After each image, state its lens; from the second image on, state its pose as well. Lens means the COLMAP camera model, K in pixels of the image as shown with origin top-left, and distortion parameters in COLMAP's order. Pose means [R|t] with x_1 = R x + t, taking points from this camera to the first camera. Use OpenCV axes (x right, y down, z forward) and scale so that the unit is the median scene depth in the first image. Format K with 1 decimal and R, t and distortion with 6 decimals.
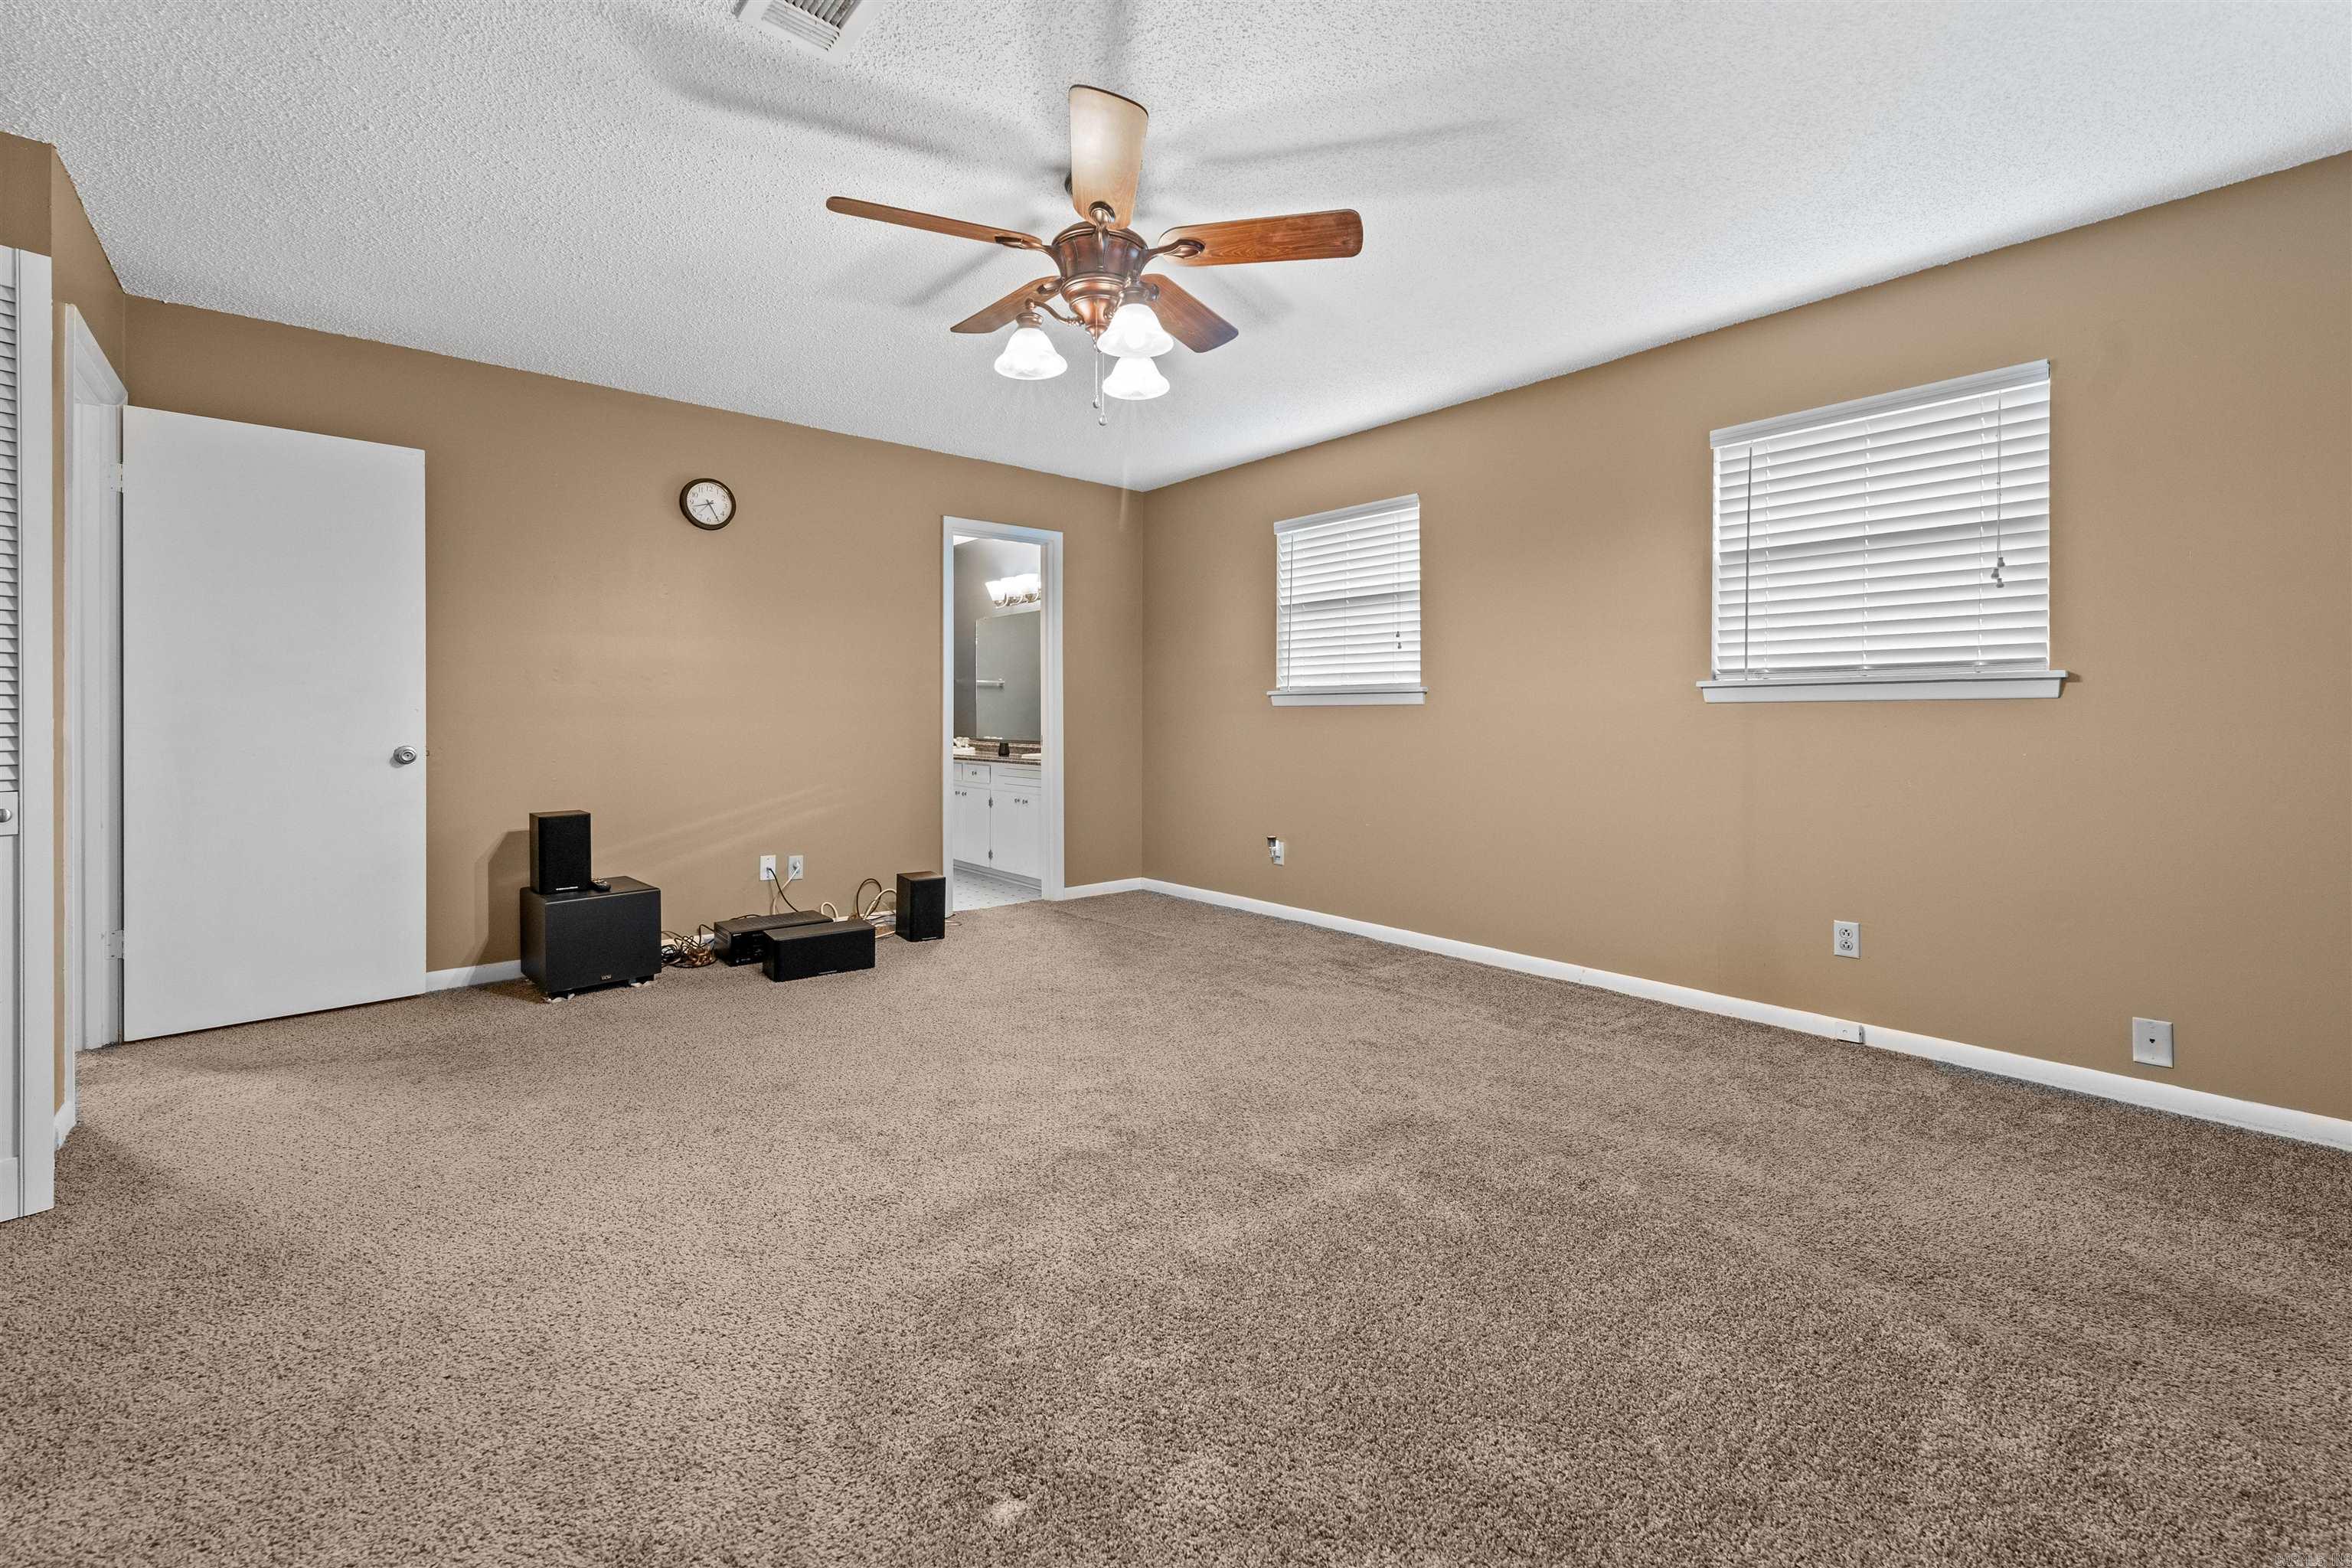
lens RADIAL K [[971.2, 0, 1171.6], [0, 971.2, 720.5], [0, 0, 1]] dist [0.006101, -0.003017]
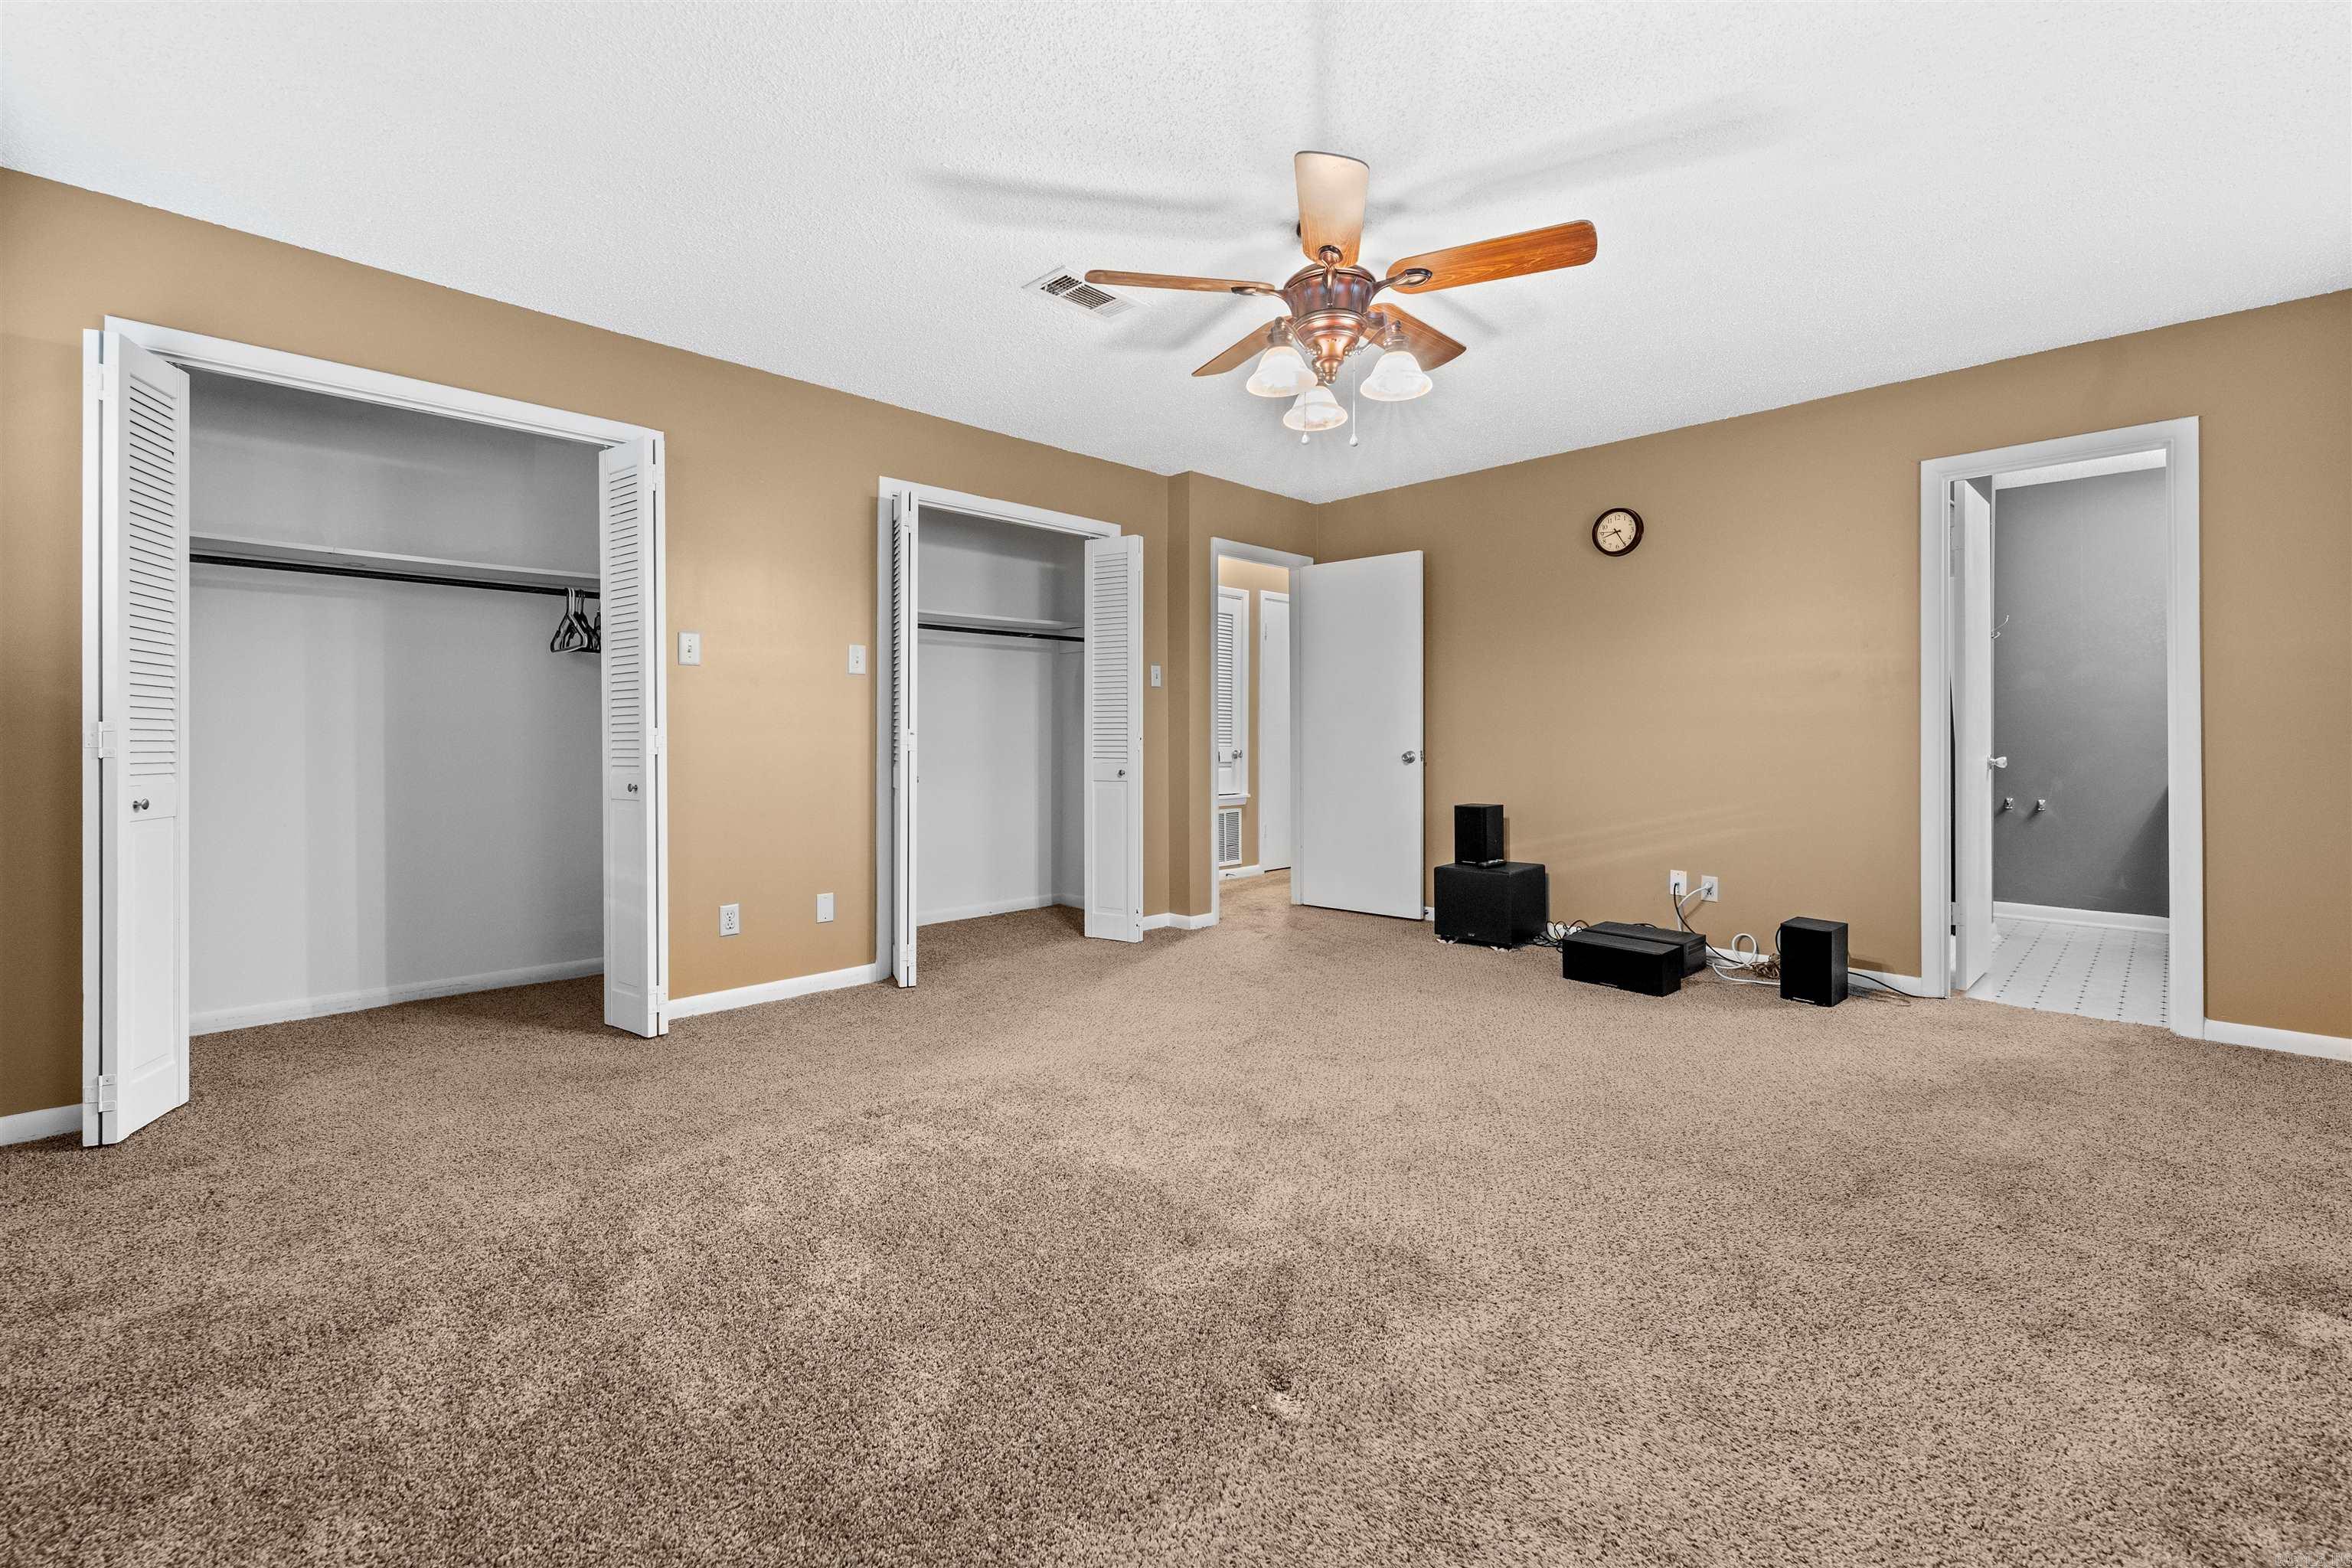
lens RADIAL K [[971.2, 0, 1162.7], [0, 971.2, 730.9], [0, 0, 1]] dist [0.006101, -0.003017]
pose [[0.069199, -0.000179, -0.997603, 0.567652], [-0.000343, 1.000000, -0.000203, -0.002594], [0.997603, 0.000356, 0.069199, 0.433618]]
